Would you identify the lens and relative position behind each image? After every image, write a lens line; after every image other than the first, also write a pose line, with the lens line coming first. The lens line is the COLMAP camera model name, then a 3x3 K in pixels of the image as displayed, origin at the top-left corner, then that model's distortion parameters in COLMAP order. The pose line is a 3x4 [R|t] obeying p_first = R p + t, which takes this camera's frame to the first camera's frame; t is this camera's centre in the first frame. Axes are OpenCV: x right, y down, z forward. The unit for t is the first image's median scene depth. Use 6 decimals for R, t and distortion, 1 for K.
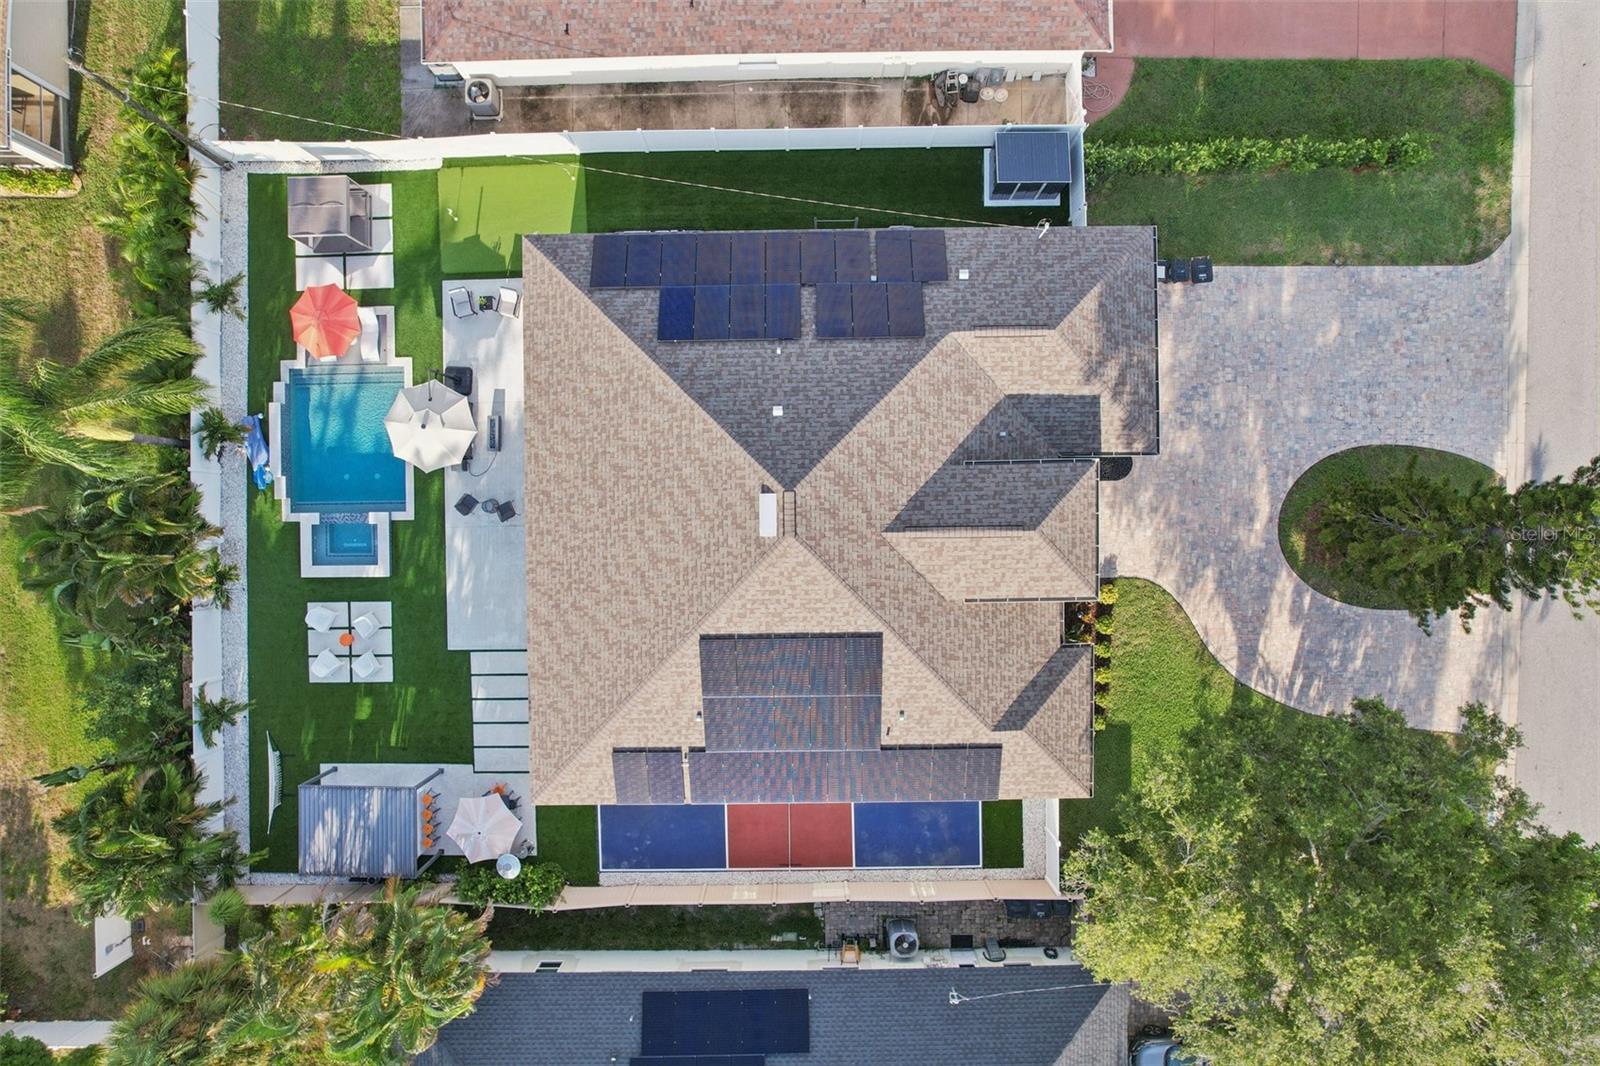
lens RADIAL K [[1023.6, 0, 800.0], [0, 1023.6, 533.0], [0, 0, 1]] dist [-0.067996, 0.054196]
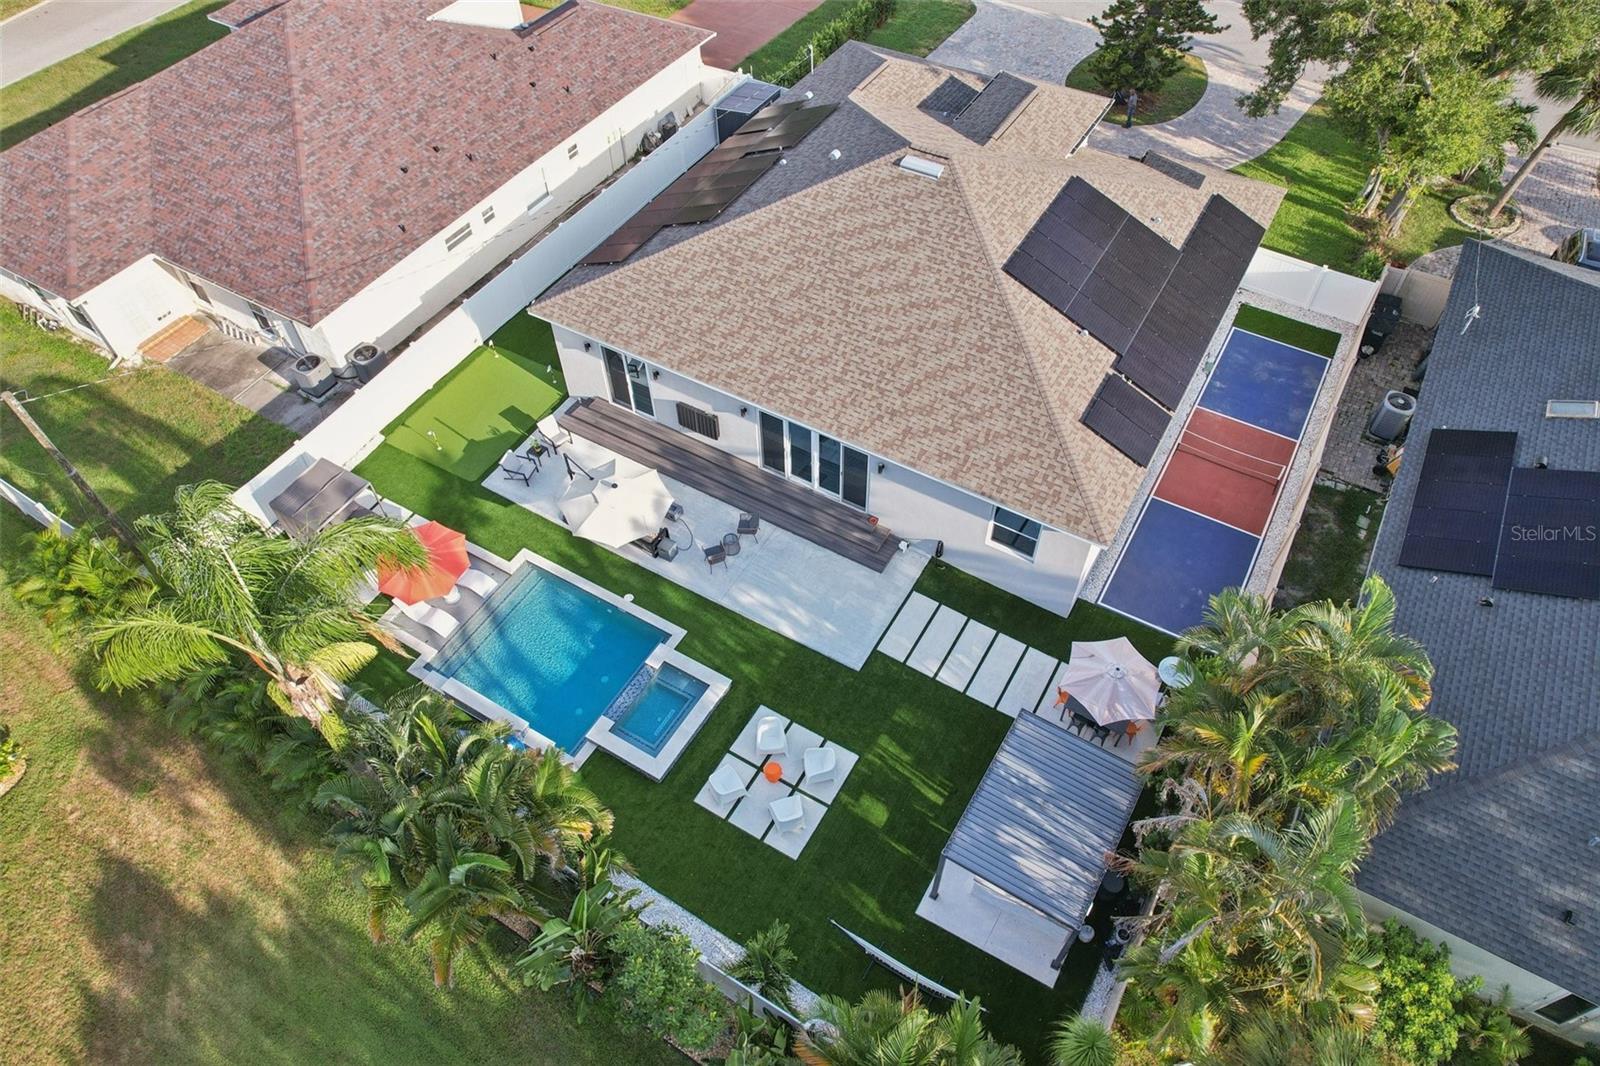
lens RADIAL K [[1023.6, 0, 800.0], [0, 1023.6, 533.0], [0, 0, 1]] dist [-0.067996, 0.054196]
pose [[0.522348, -0.661570, 0.538031, -0.708657], [0.852492, 0.390153, -0.347907, 0.299995], [0.020250, 0.640395, 0.767778, 0.373296]]
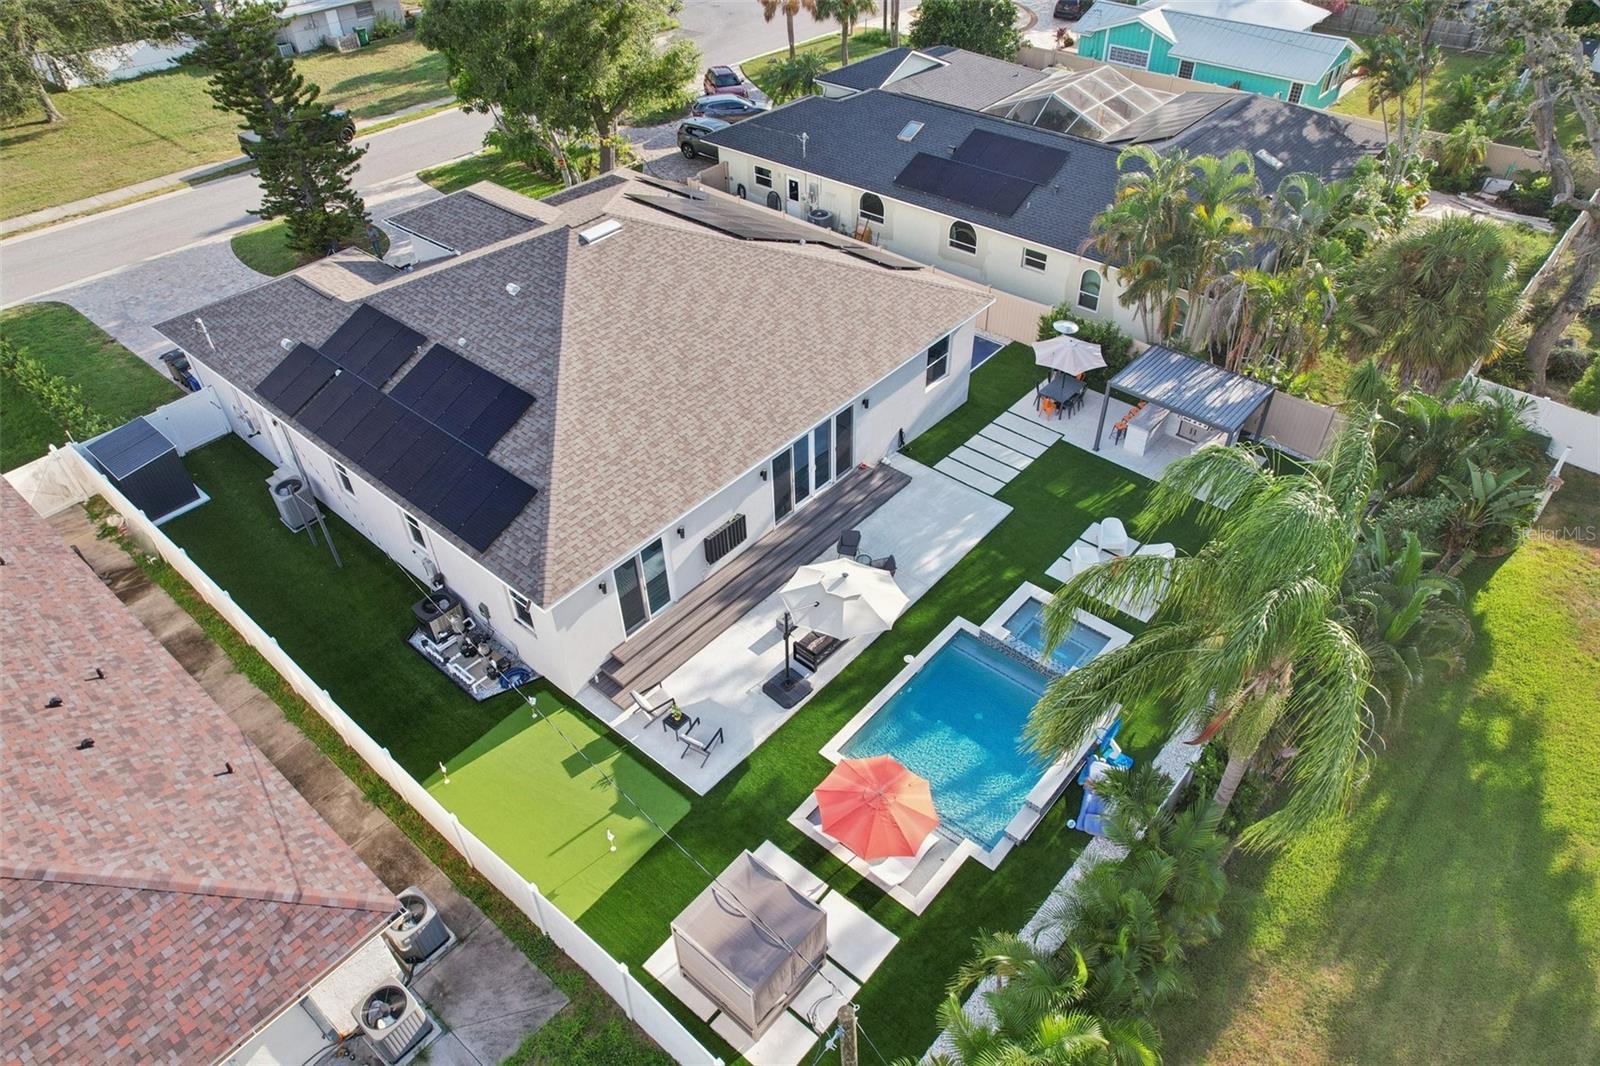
lens RADIAL K [[1023.6, 0, 800.0], [0, 1023.6, 533.0], [0, 0, 1]] dist [-0.067996, 0.054196]
pose [[-0.749445, -0.418543, 0.512986, -0.661334], [0.661457, -0.506590, 0.553029, -0.479840], [0.028407, 0.753783, 0.656509, 0.465844]]
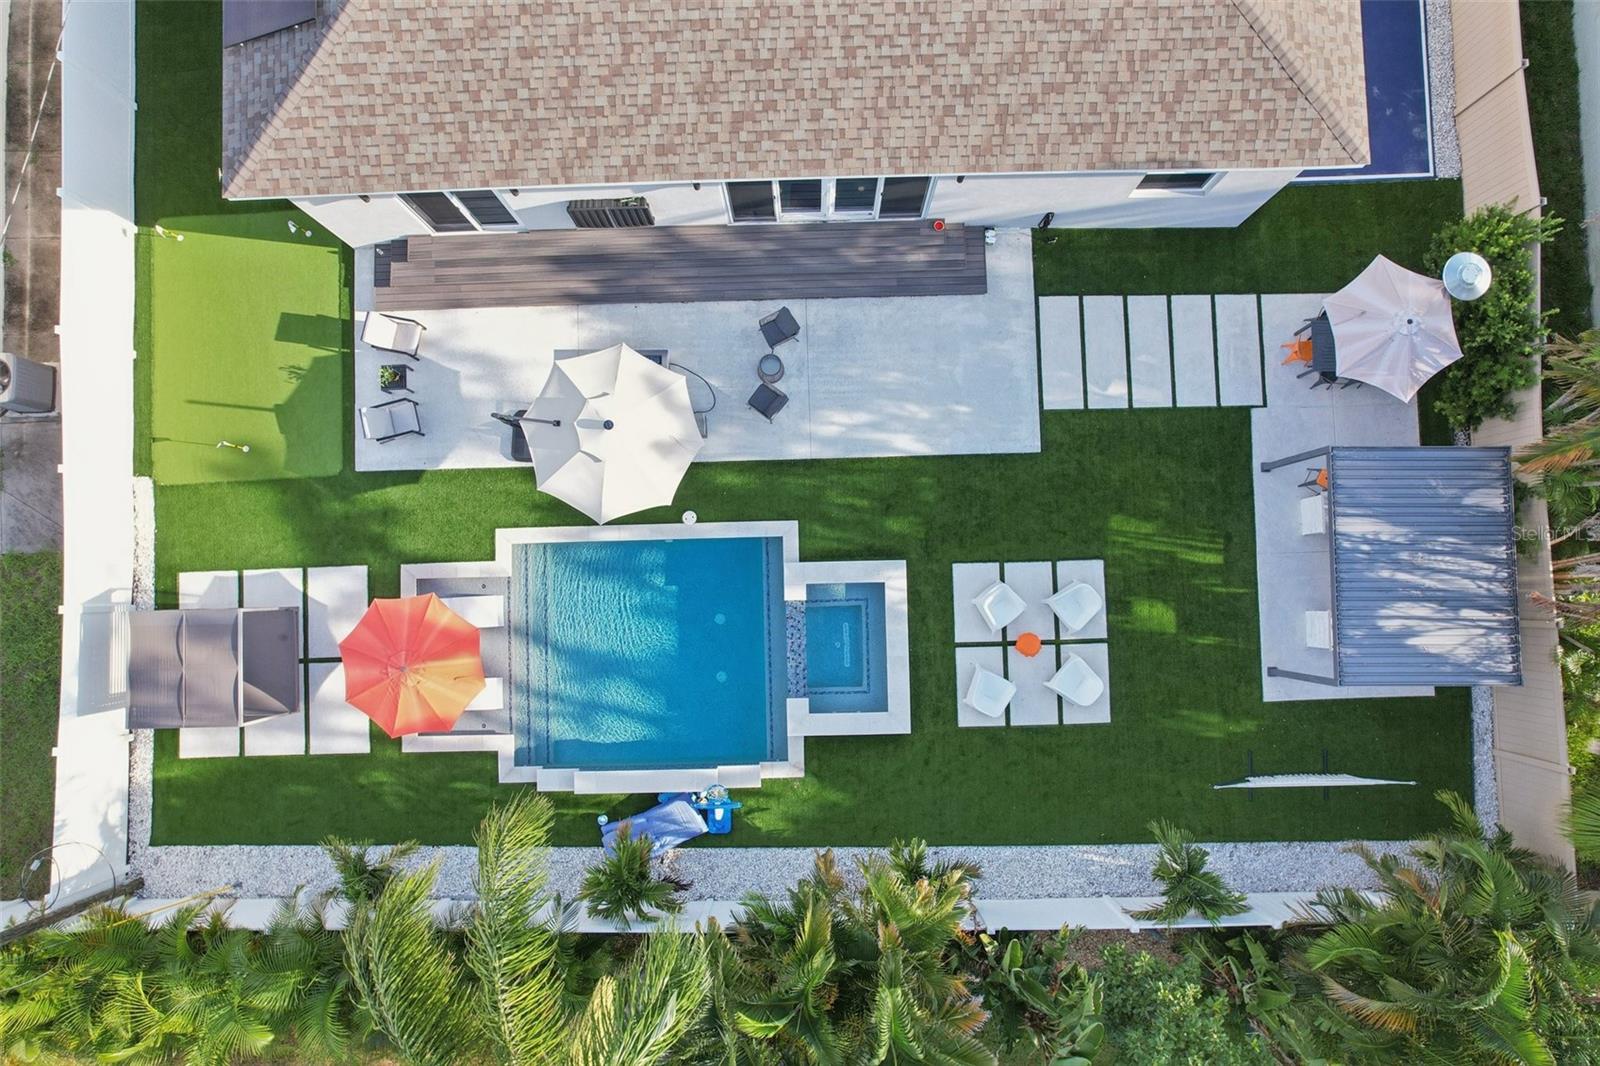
lens RADIAL K [[1023.6, 0, 800.0], [0, 1023.6, 533.0], [0, 0, 1]] dist [-0.067996, 0.054196]
pose [[-0.012349, -0.997794, 0.065226, -0.427818], [0.999704, -0.013688, -0.020115, -0.001069], [0.020964, 0.064958, 0.997668, 0.471796]]
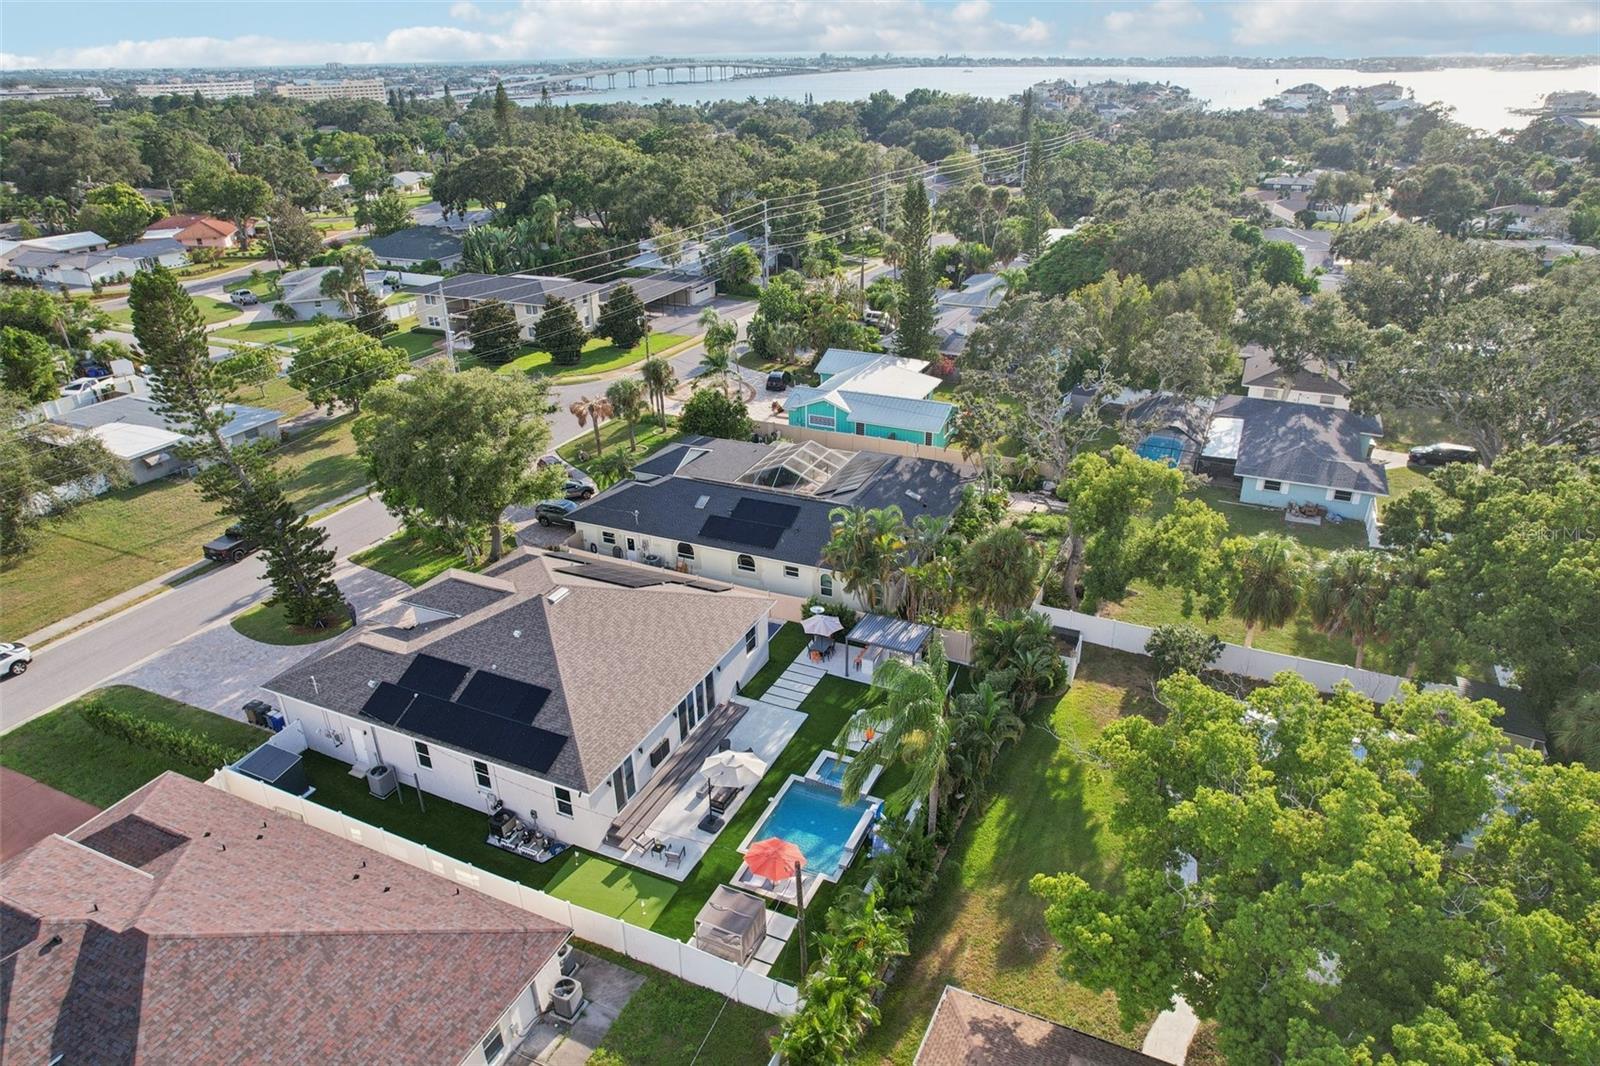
lens RADIAL K [[1023.6, 0, 800.0], [0, 1023.6, 533.0], [0, 0, 1]] dist [-0.067996, 0.054196]
pose [[-0.902862, -0.165951, 0.396612, -0.894940], [0.429089, -0.405544, 0.807104, -1.000834], [0.026904, 0.898885, 0.437358, 0.108370]]
